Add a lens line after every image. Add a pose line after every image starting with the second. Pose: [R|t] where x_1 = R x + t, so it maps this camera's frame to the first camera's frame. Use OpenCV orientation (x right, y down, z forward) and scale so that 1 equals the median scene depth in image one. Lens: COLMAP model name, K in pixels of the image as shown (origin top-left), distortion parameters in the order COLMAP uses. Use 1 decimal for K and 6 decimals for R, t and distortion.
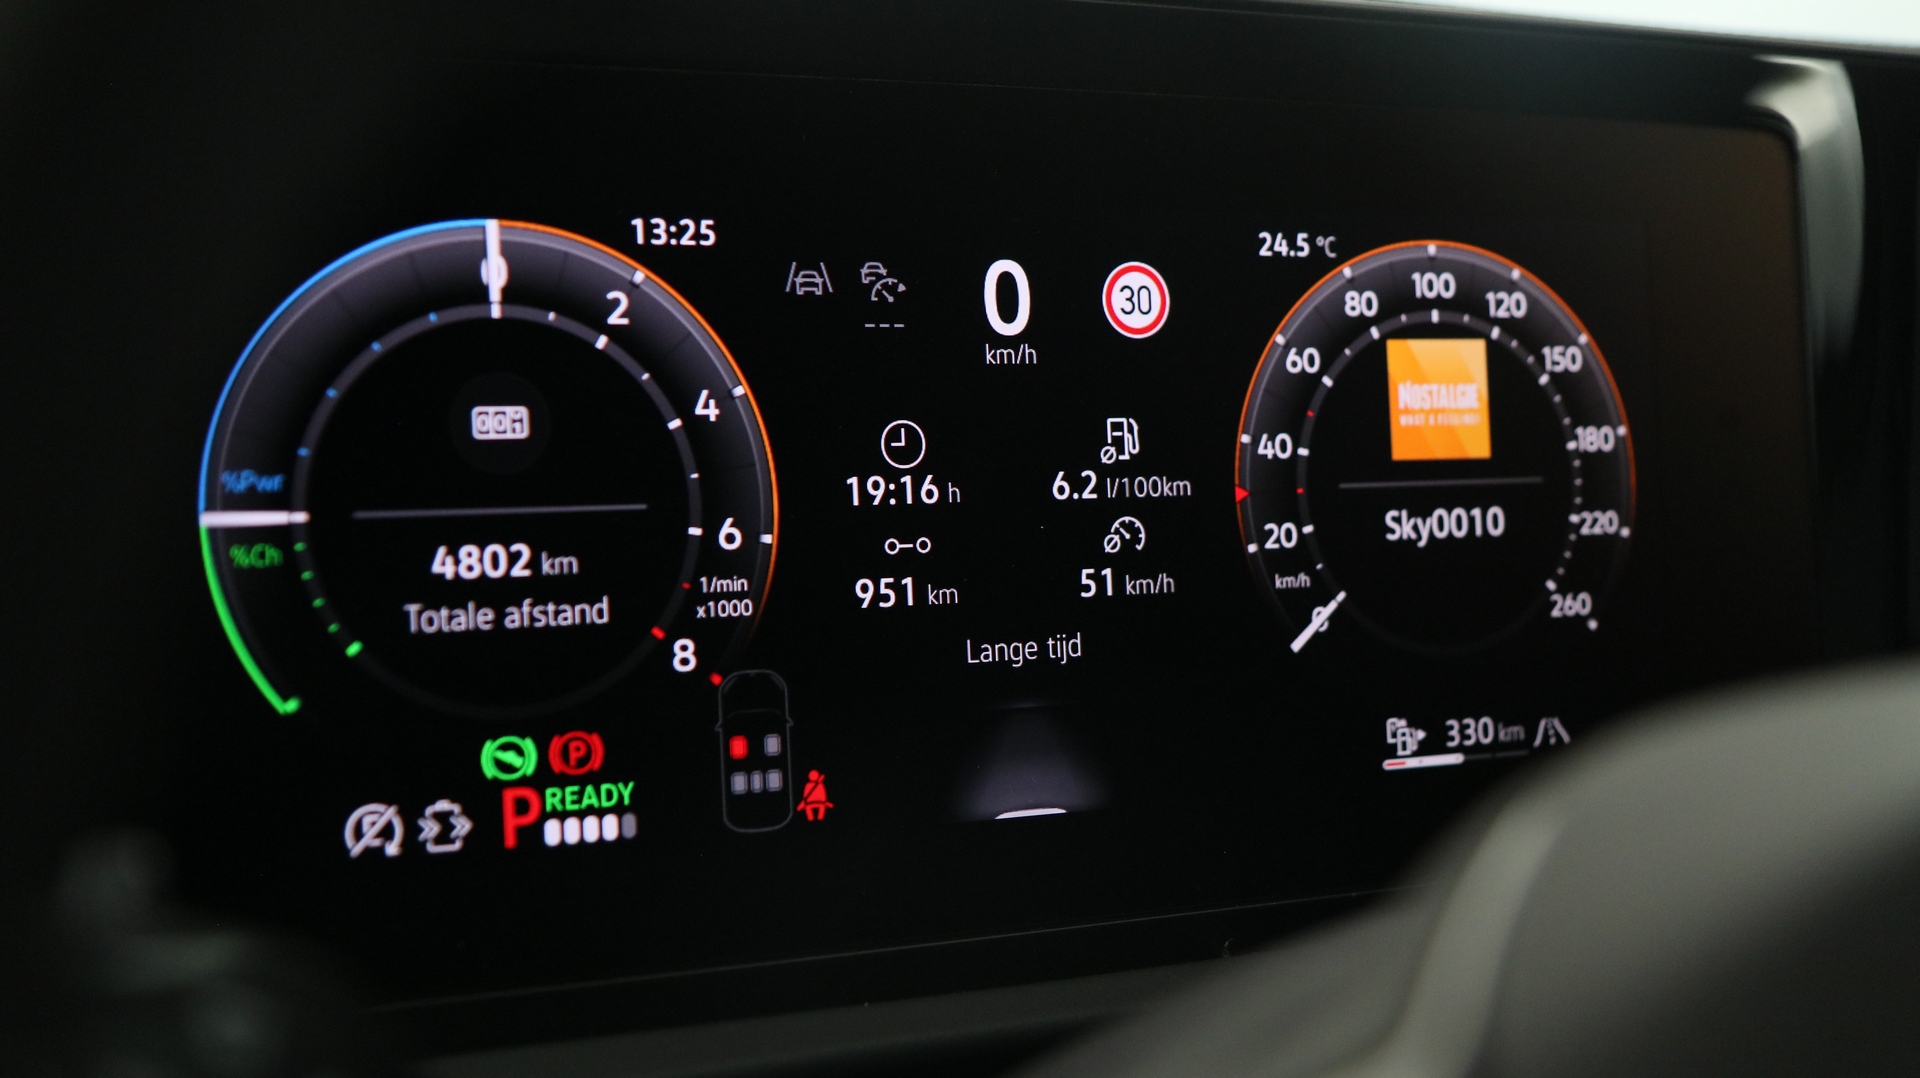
lens RADIAL K [[2409.8, 0, 946.6], [0, 2409.8, 531.9], [0, 0, 1]] dist [0.001291, 0.000000]
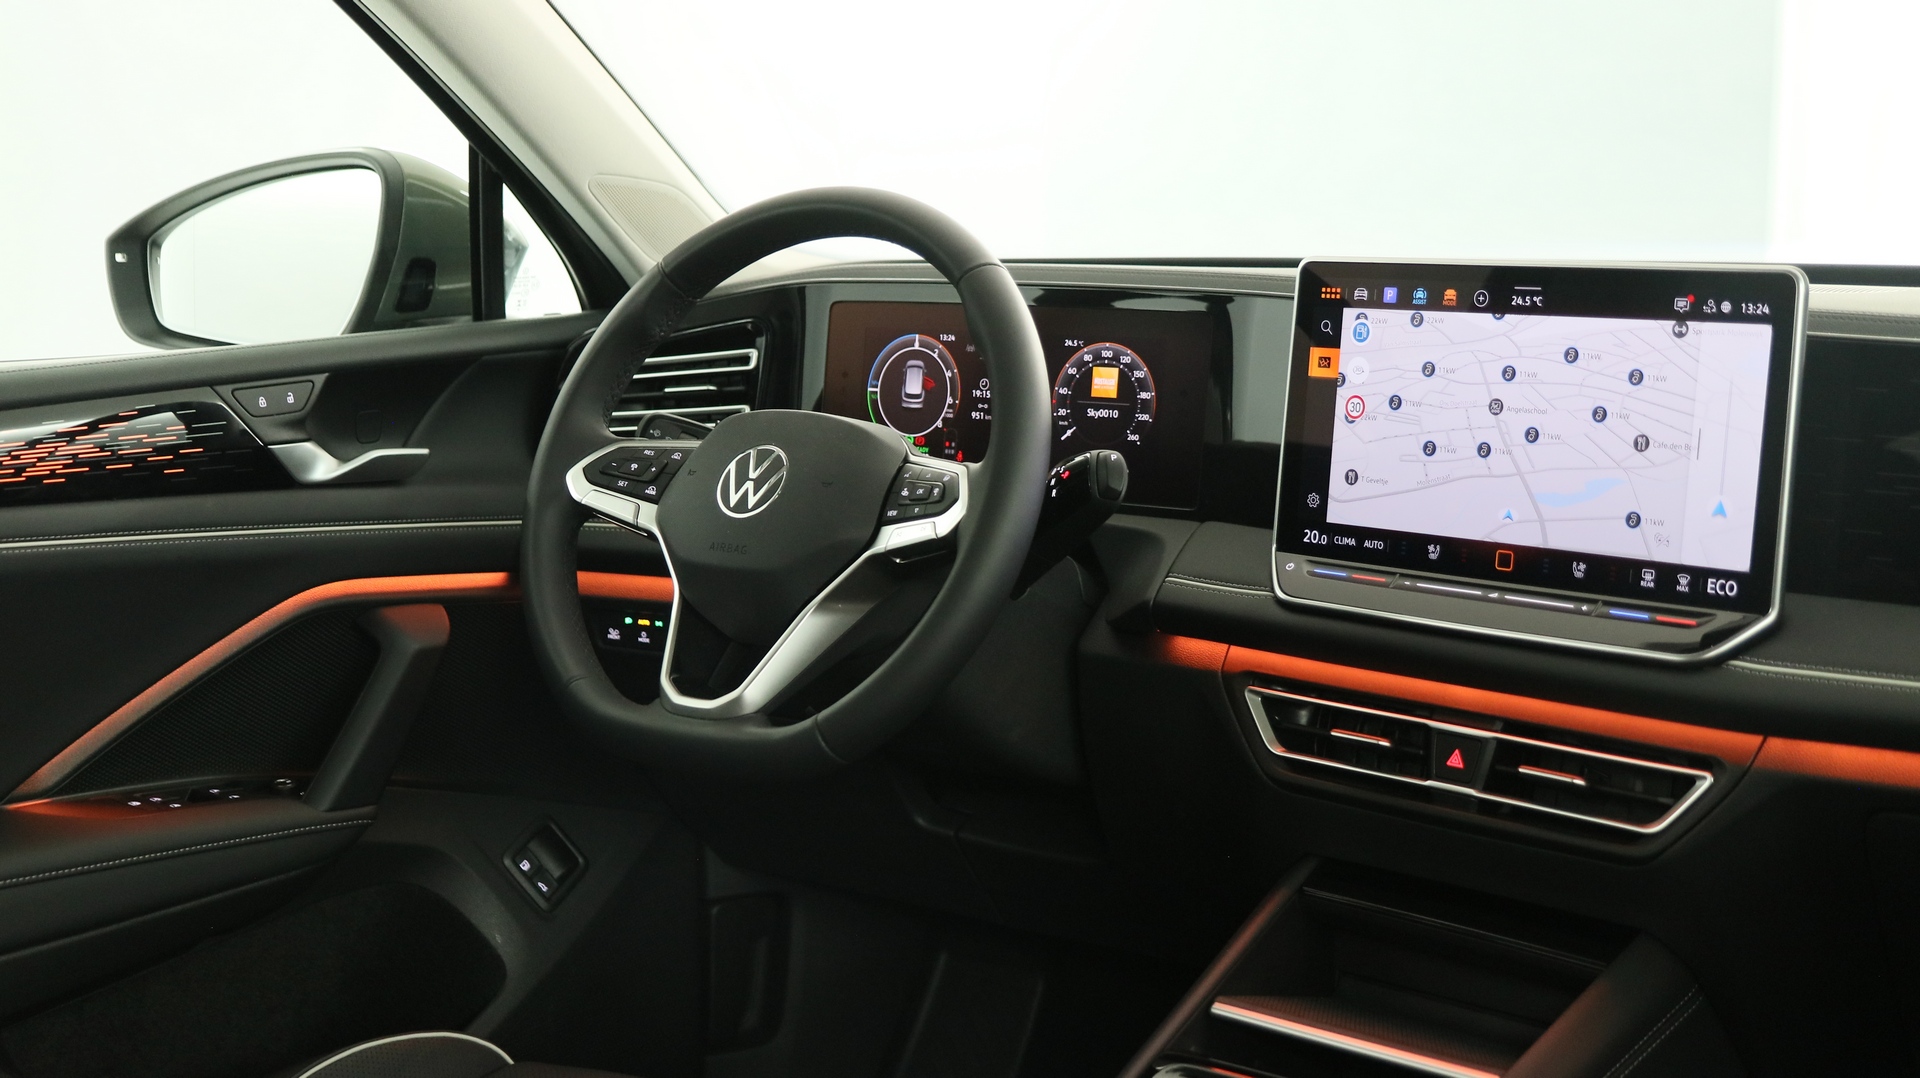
lens RADIAL K [[2409.8, 0, 964.8], [0, 2409.8, 552.2], [0, 0, 1]] dist [0.001291, 0.000000]
pose [[0.491247, 0.121652, -0.862483, 3.801818], [-0.078756, 0.992346, 0.095112, -0.145889], [0.867452, 0.021202, 0.497068, -1.266646]]
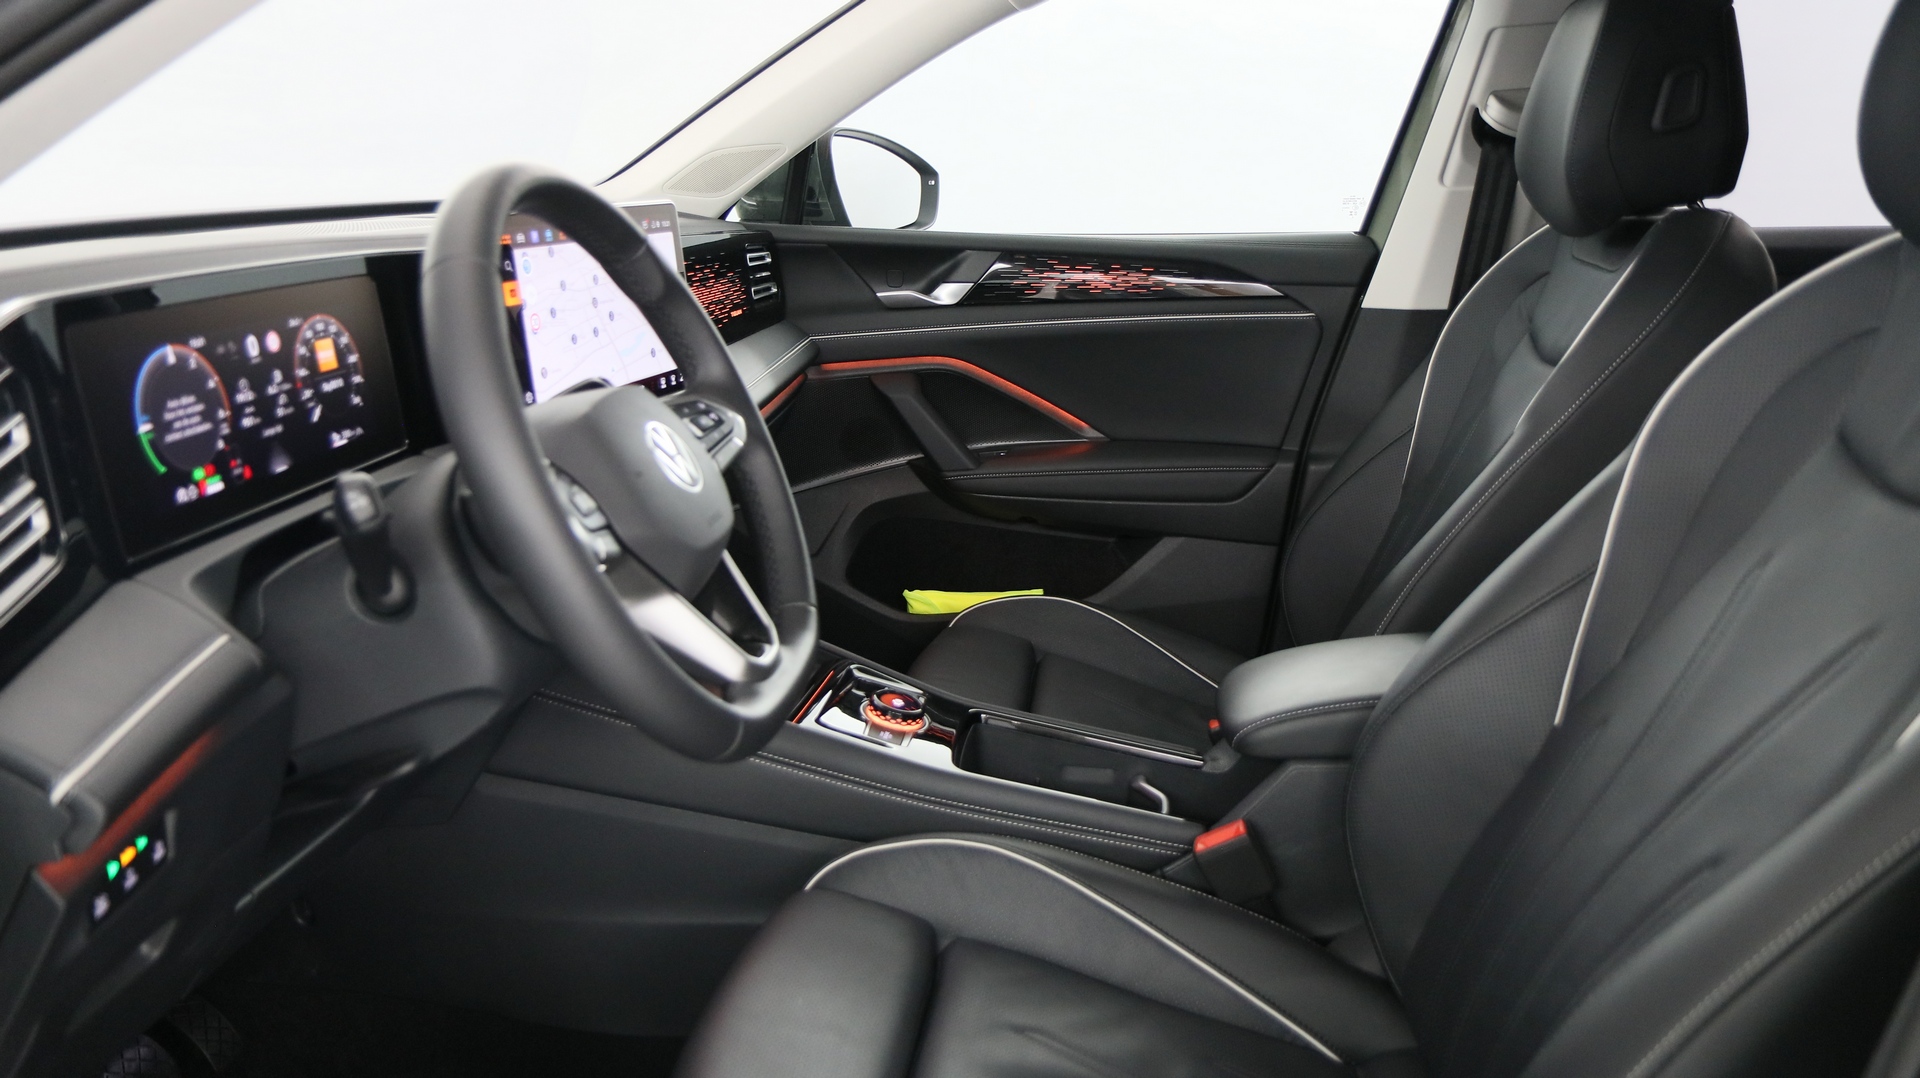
lens RADIAL K [[1462.7, 0, 957.4], [0, 1462.7, 549.4], [0, 0, 1]] dist [-0.019889, 0.016773]
pose [[0.527331, -0.229042, 0.818206, -1.401254], [0.075973, 0.971834, 0.223083, -0.215608], [-0.846256, -0.055477, 0.529880, -1.299042]]
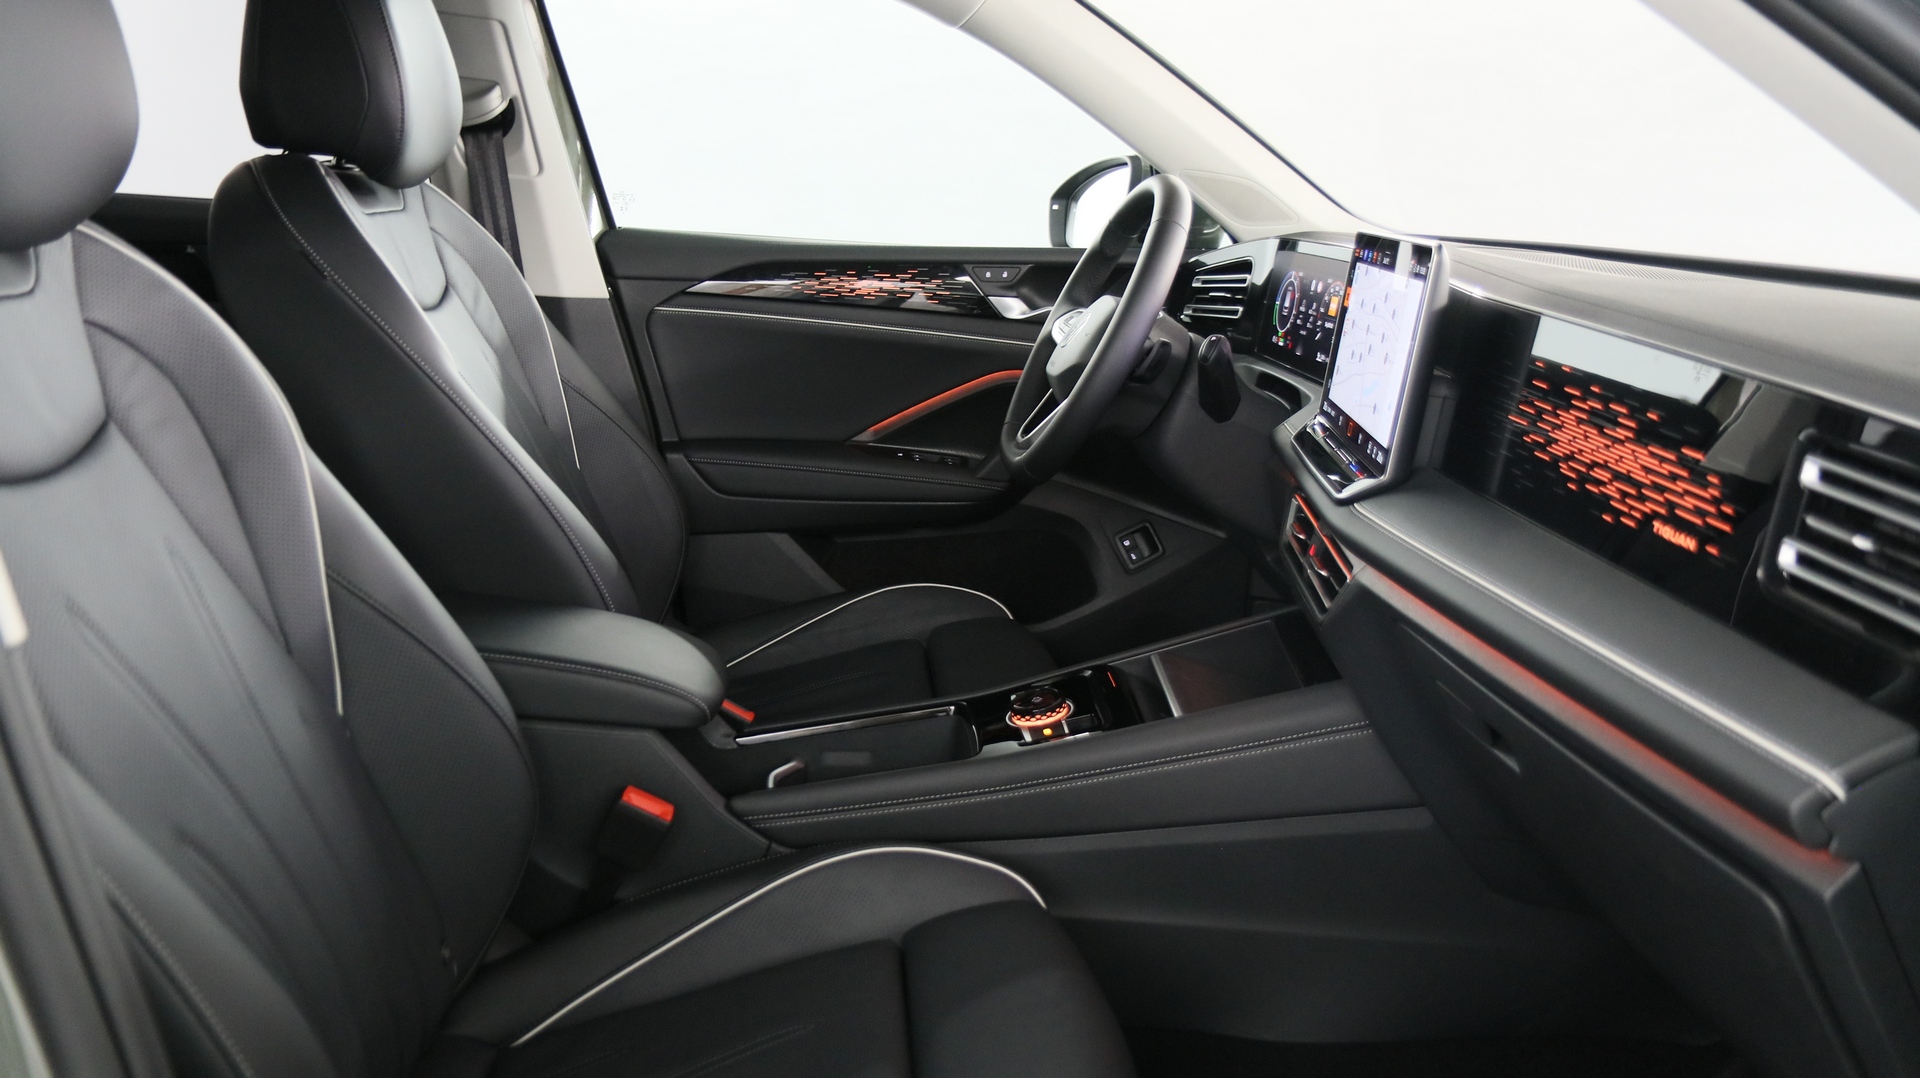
lens RADIAL K [[1462.7, 0, 970.3], [0, 1462.7, 543.0], [0, 0, 1]] dist [-0.019889, 0.016773]
pose [[-0.339483, 0.207399, -0.917462, 4.530249], [-0.139562, 0.953486, 0.267184, -0.382352], [0.930201, 0.218748, -0.294747, 1.468014]]
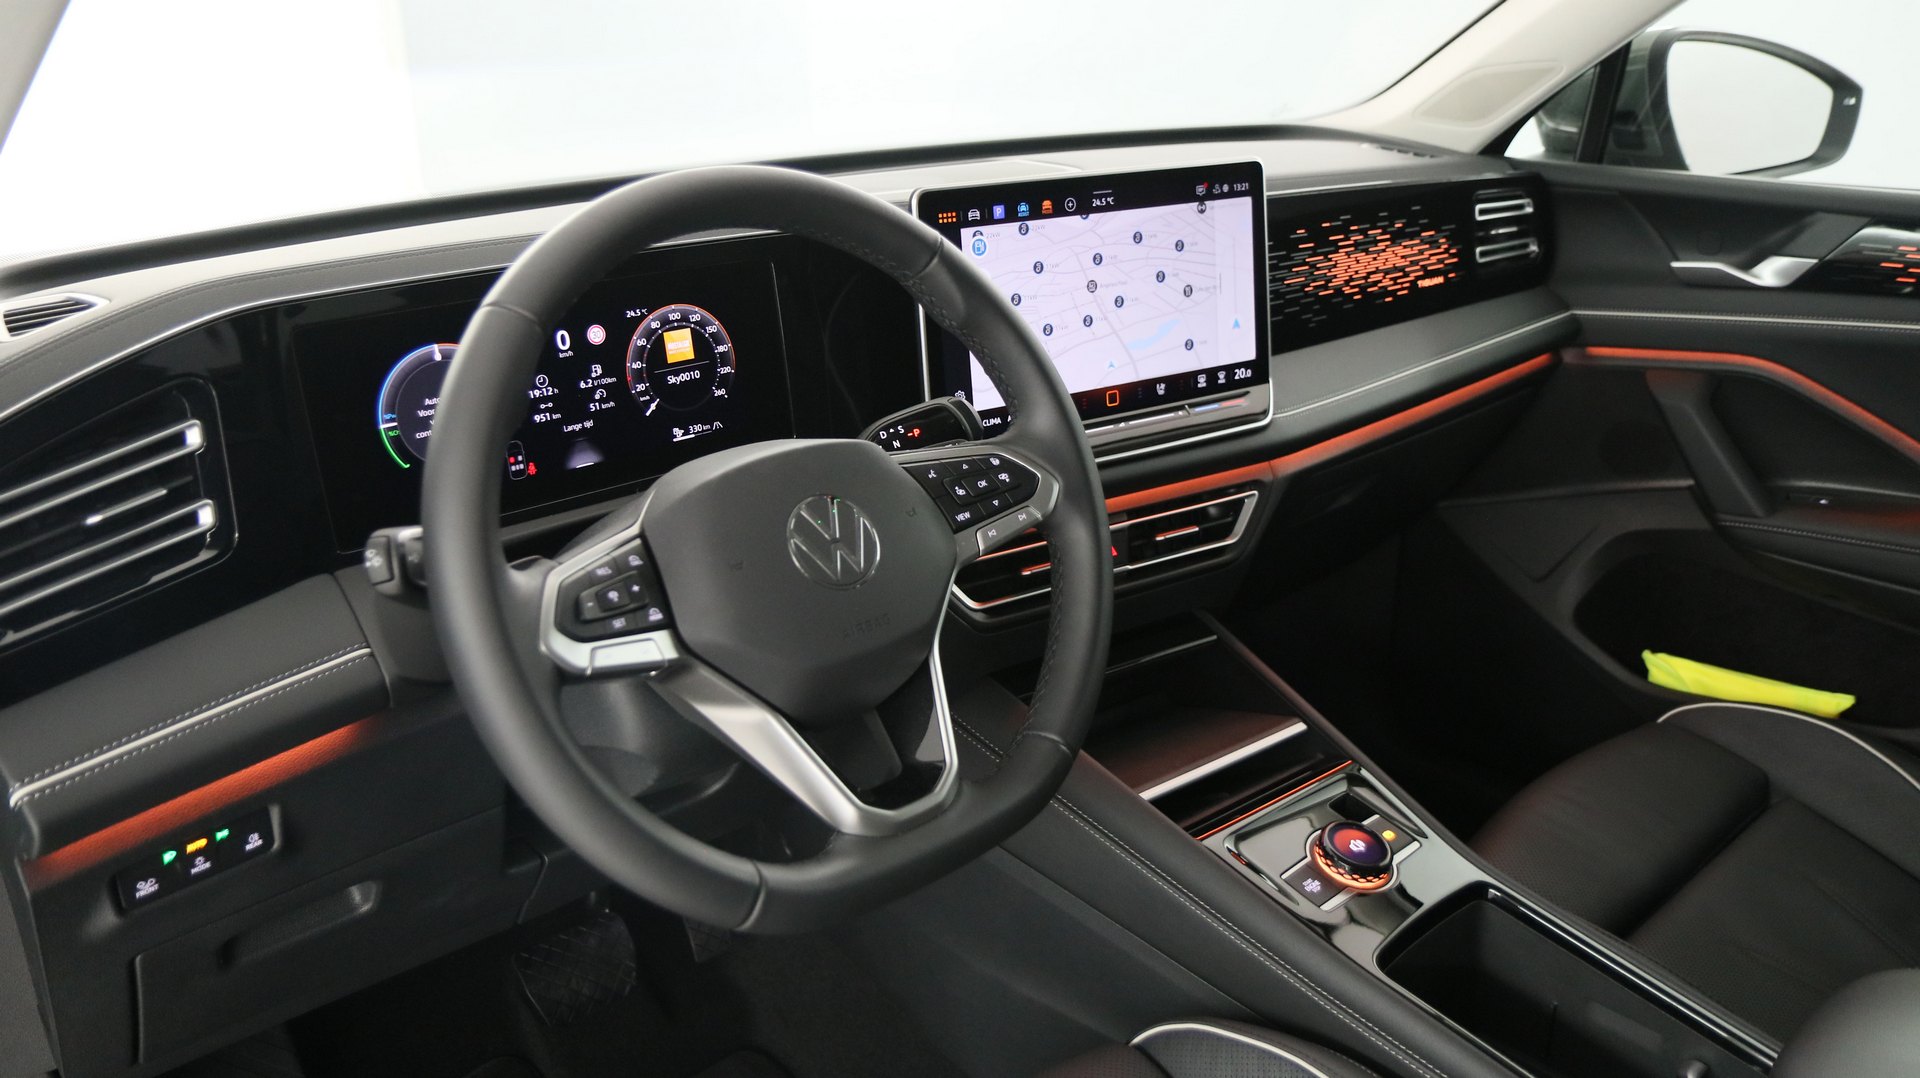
lens RADIAL K [[1462.7, 0, 963.8], [0, 1462.7, 543.2], [0, 0, 1]] dist [-0.019889, 0.016773]
pose [[0.955326, -0.127000, 0.266878, -0.028630], [0.055706, 0.964159, 0.259410, -0.353806], [-0.290258, -0.232954, 0.928161, -1.485830]]
